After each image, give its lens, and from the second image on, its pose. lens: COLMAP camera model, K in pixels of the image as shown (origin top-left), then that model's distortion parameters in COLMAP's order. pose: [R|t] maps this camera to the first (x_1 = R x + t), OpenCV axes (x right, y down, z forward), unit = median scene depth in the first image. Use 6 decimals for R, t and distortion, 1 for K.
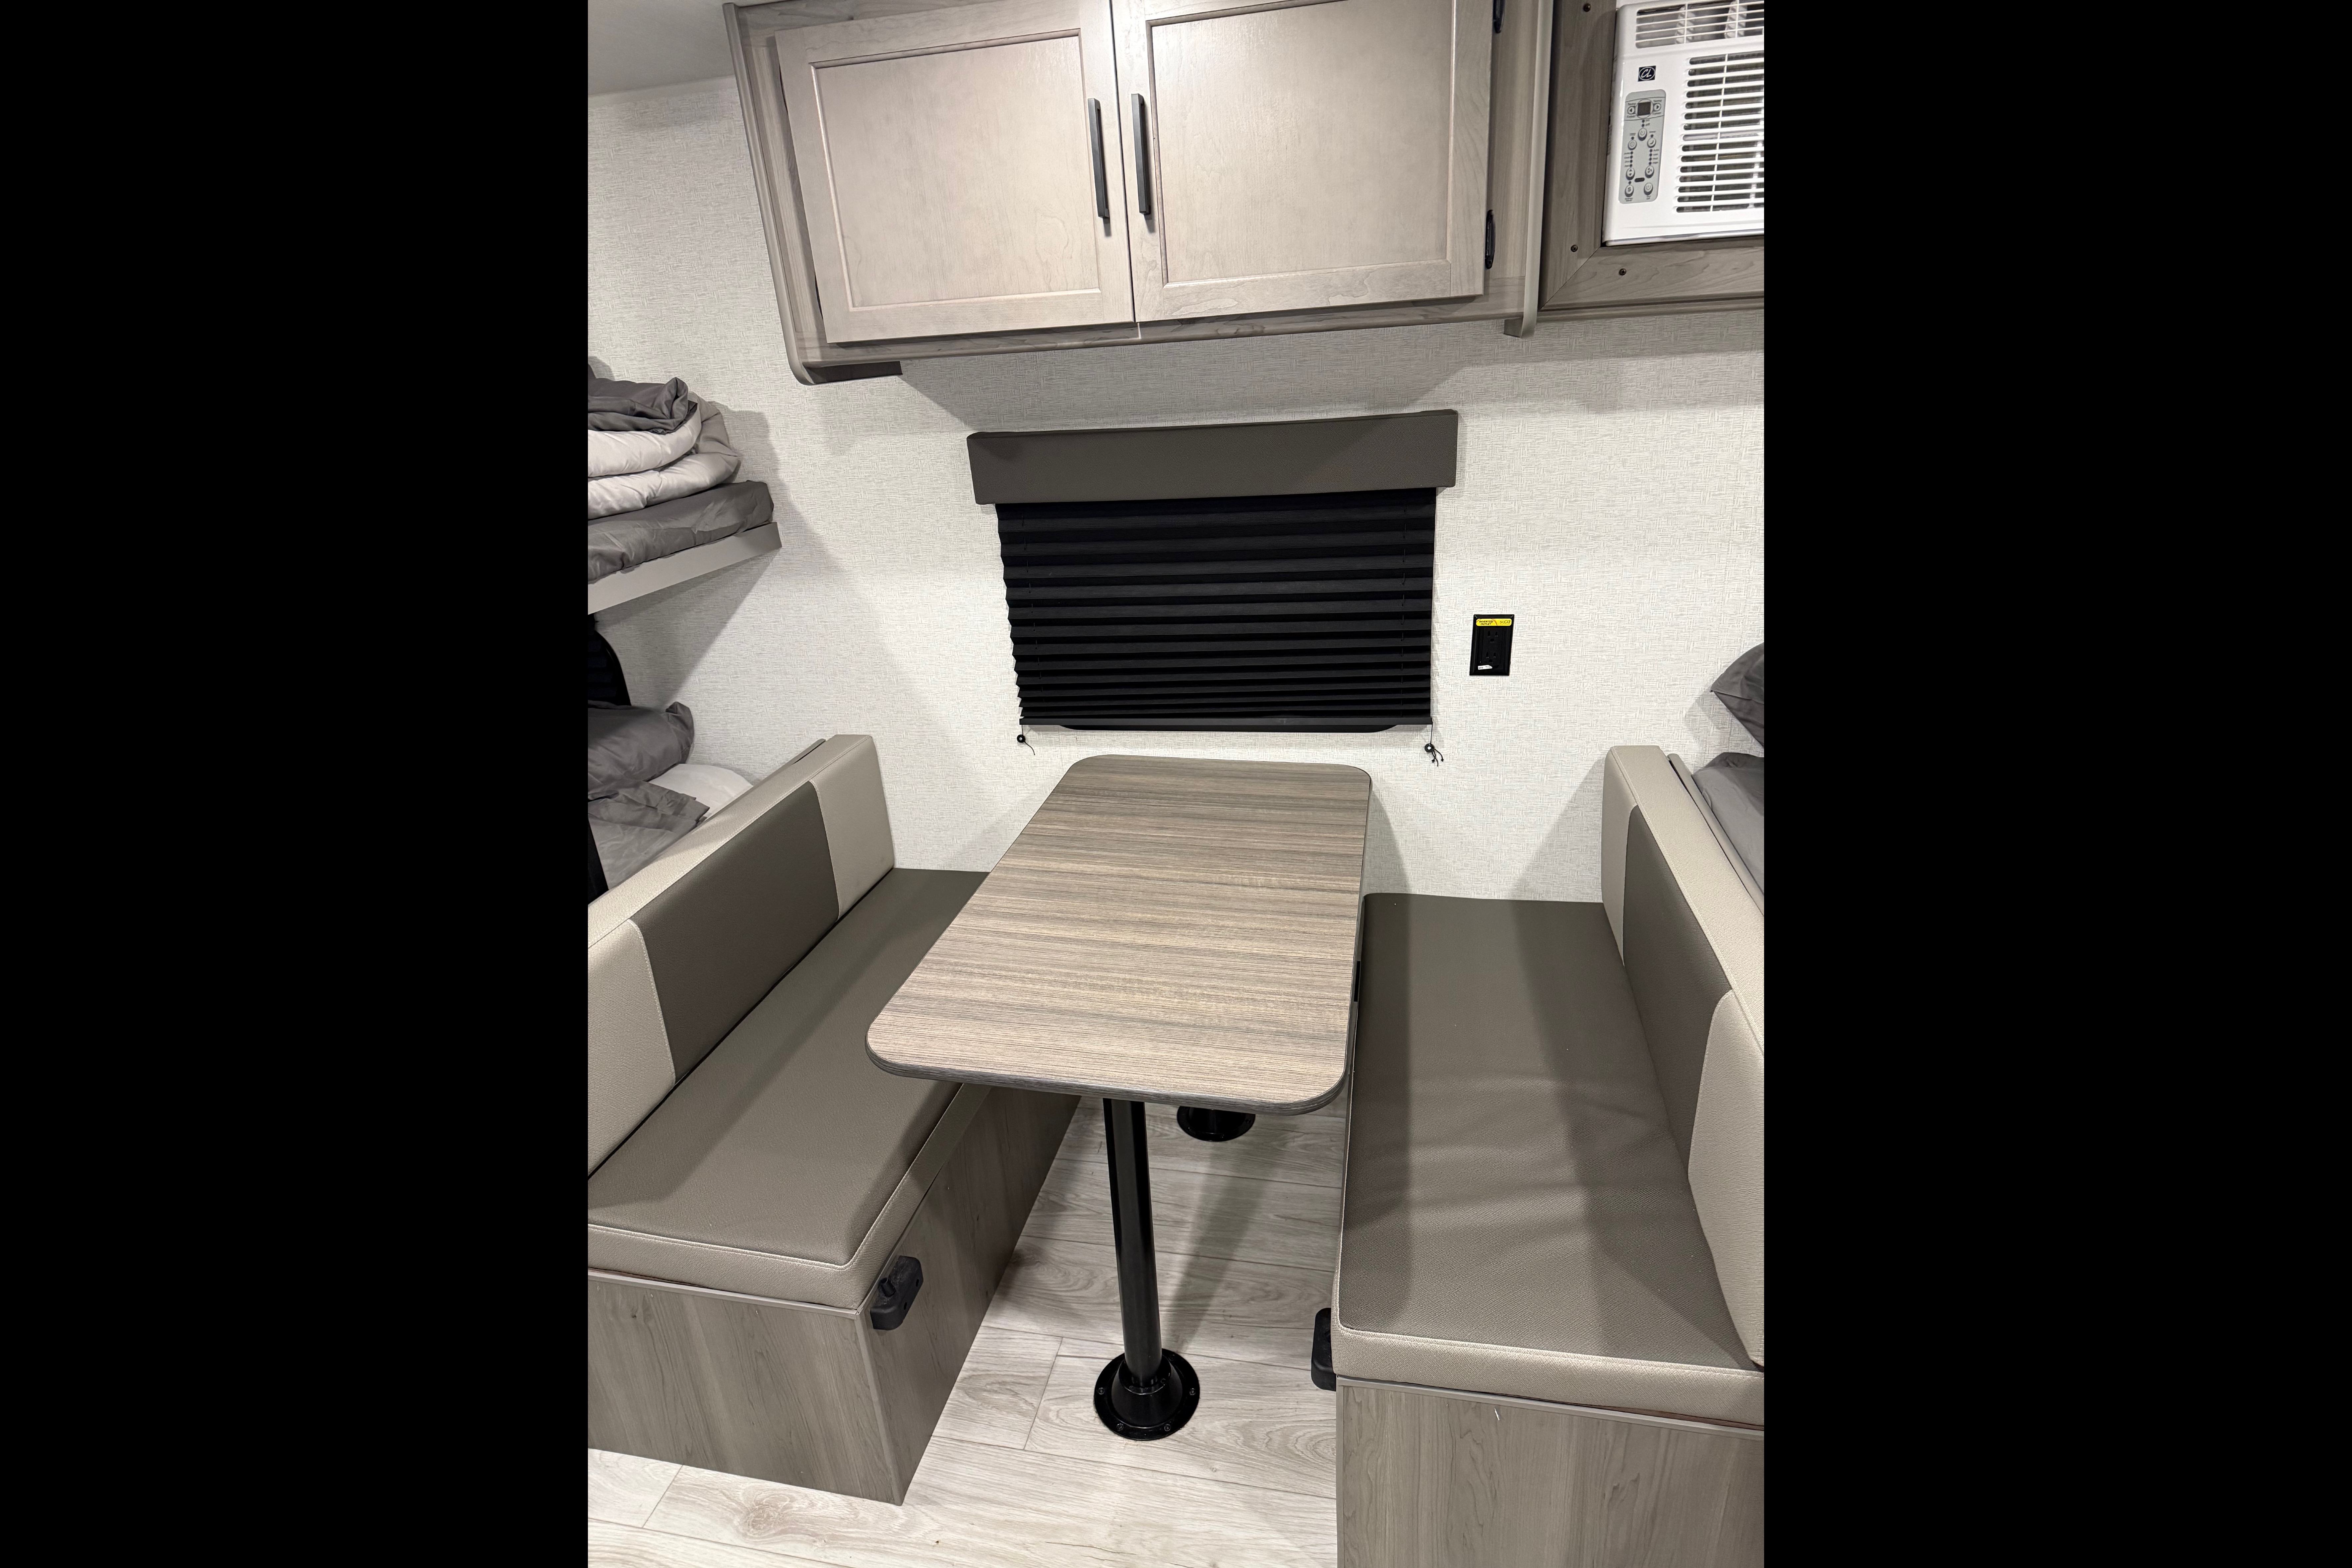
lens RADIAL K [[1098.2, 0, 1153.5], [0, 1098.2, 776.4], [0, 0, 1]] dist [0.022448, -0.027251]
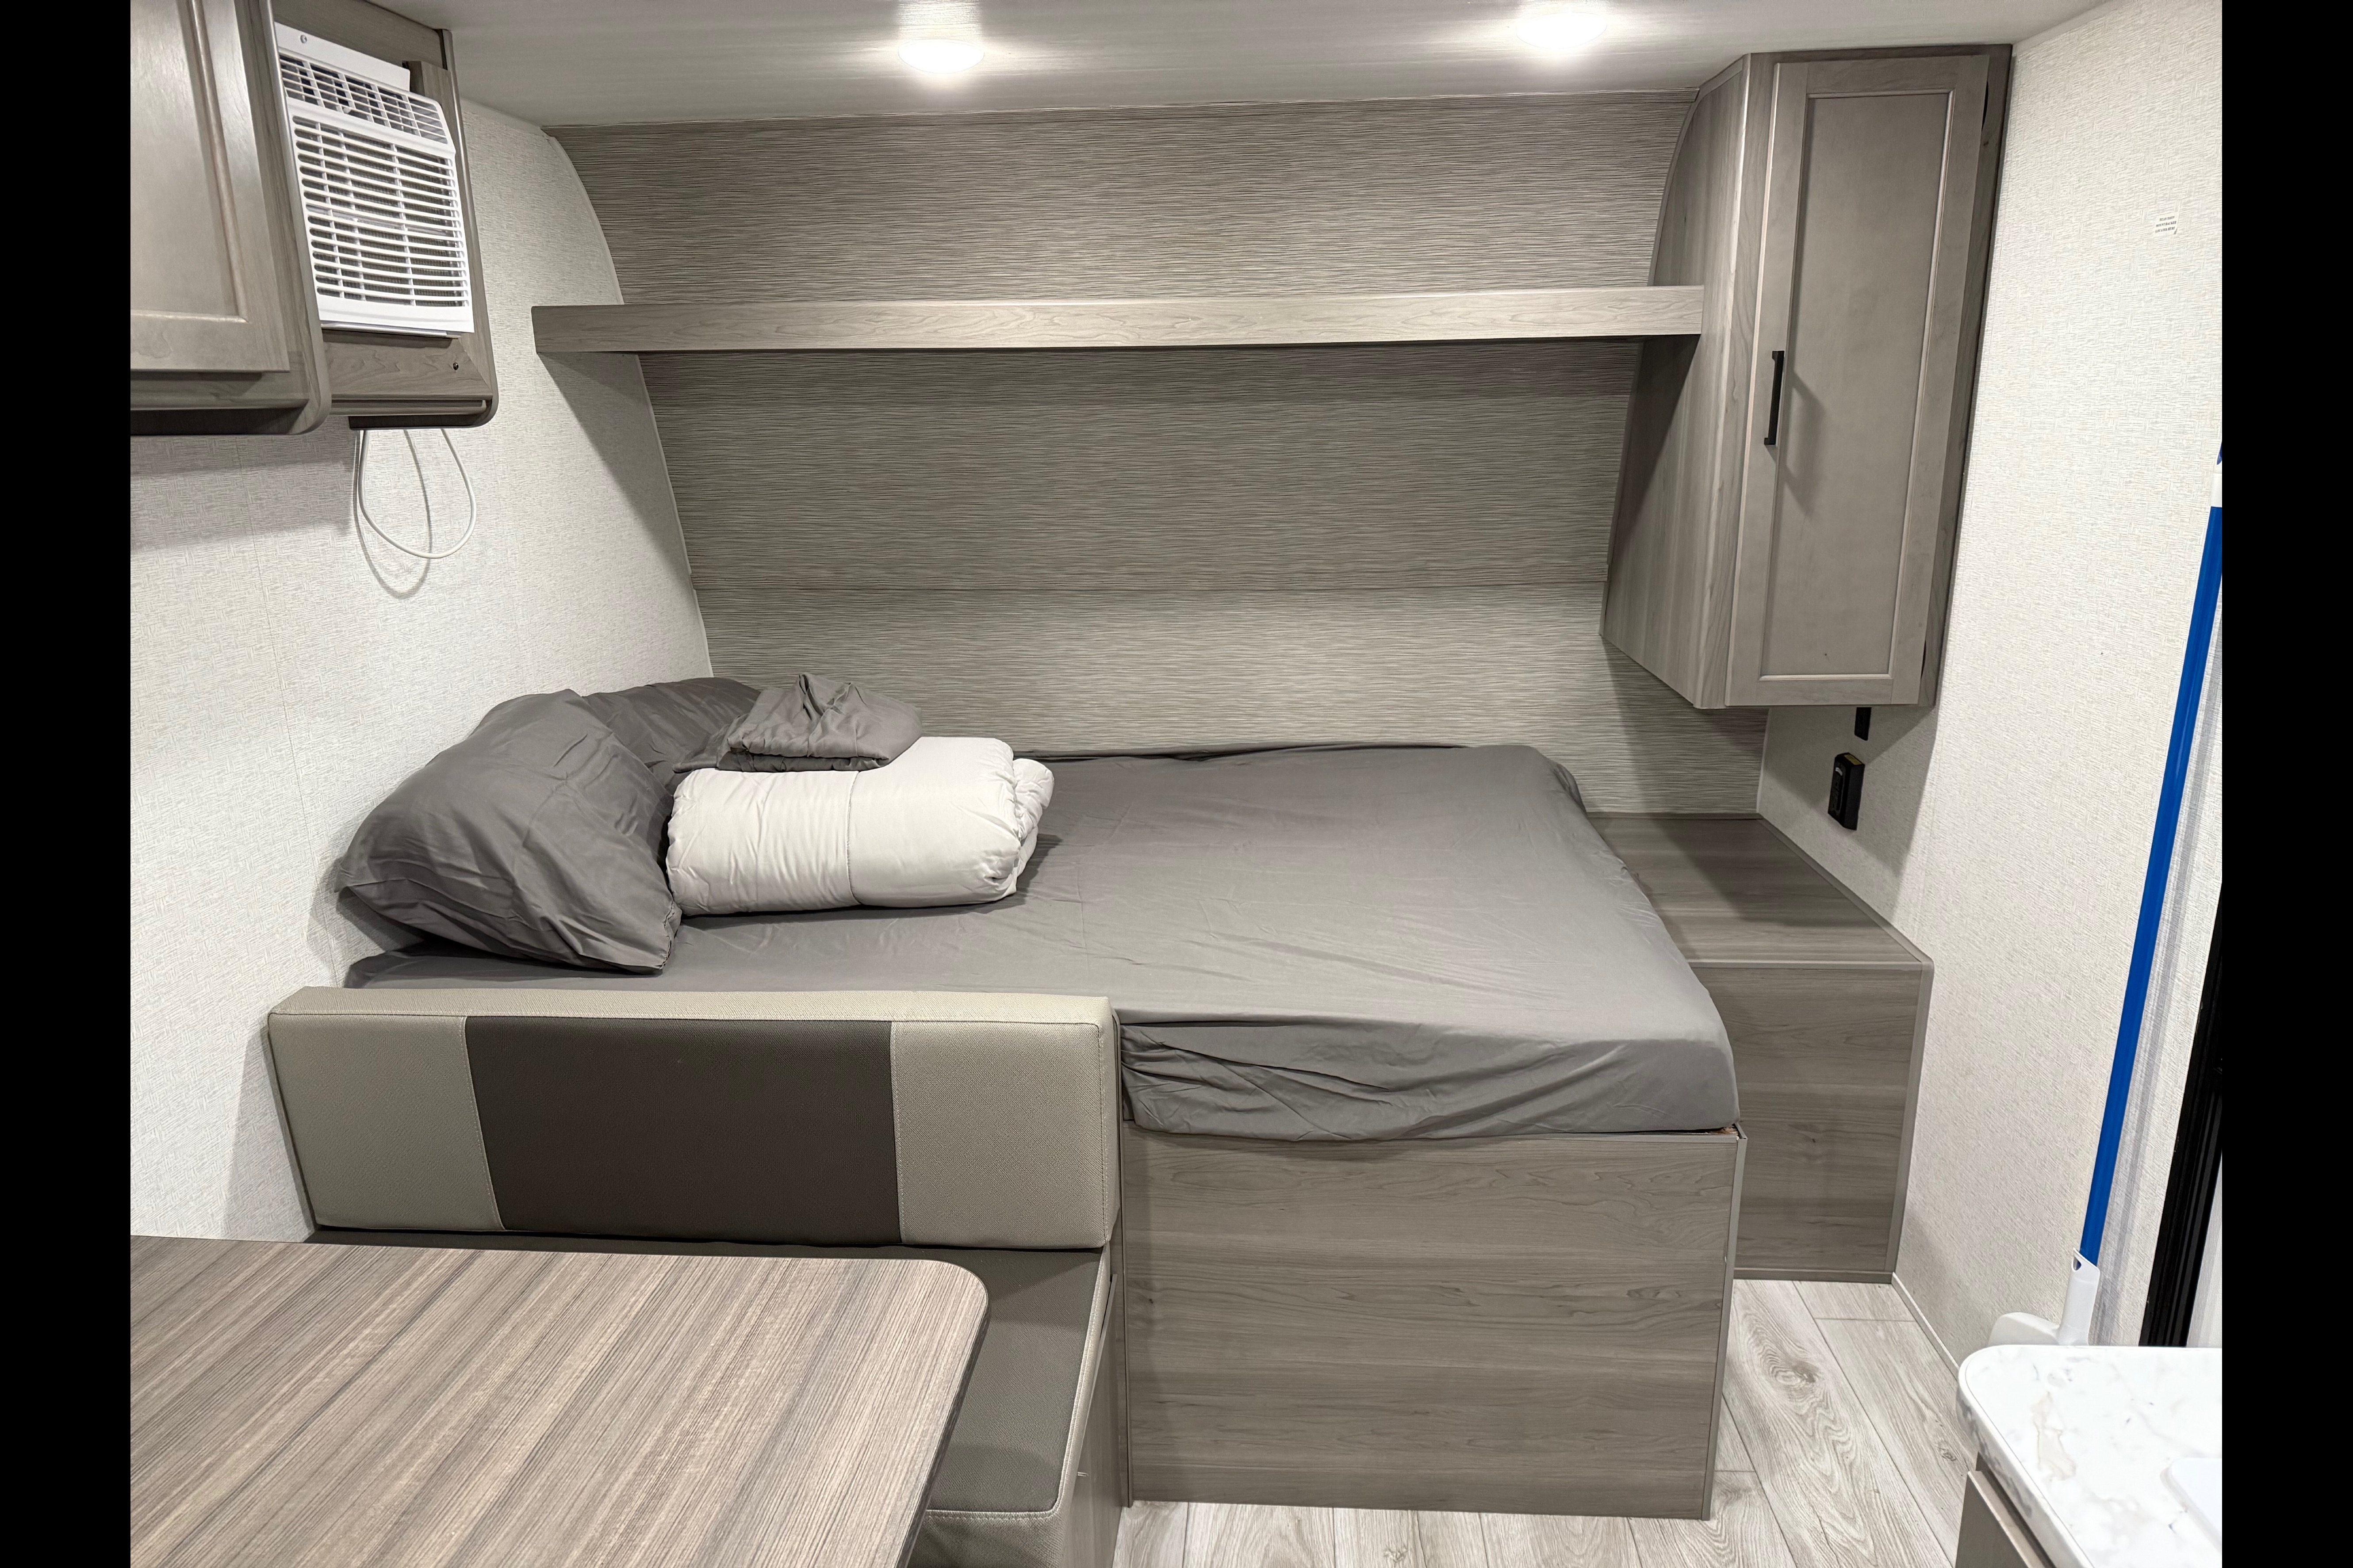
lens RADIAL K [[1478.7, 0, 1176.5], [0, 1478.7, 784.0], [0, 0, 1]] dist [-0.002488, -0.000947]
pose [[-0.131697, -0.187317, 0.973431, -0.621787], [0.385695, 0.894923, 0.224391, -0.166208], [-0.913179, 0.404999, -0.045611, 0.538828]]
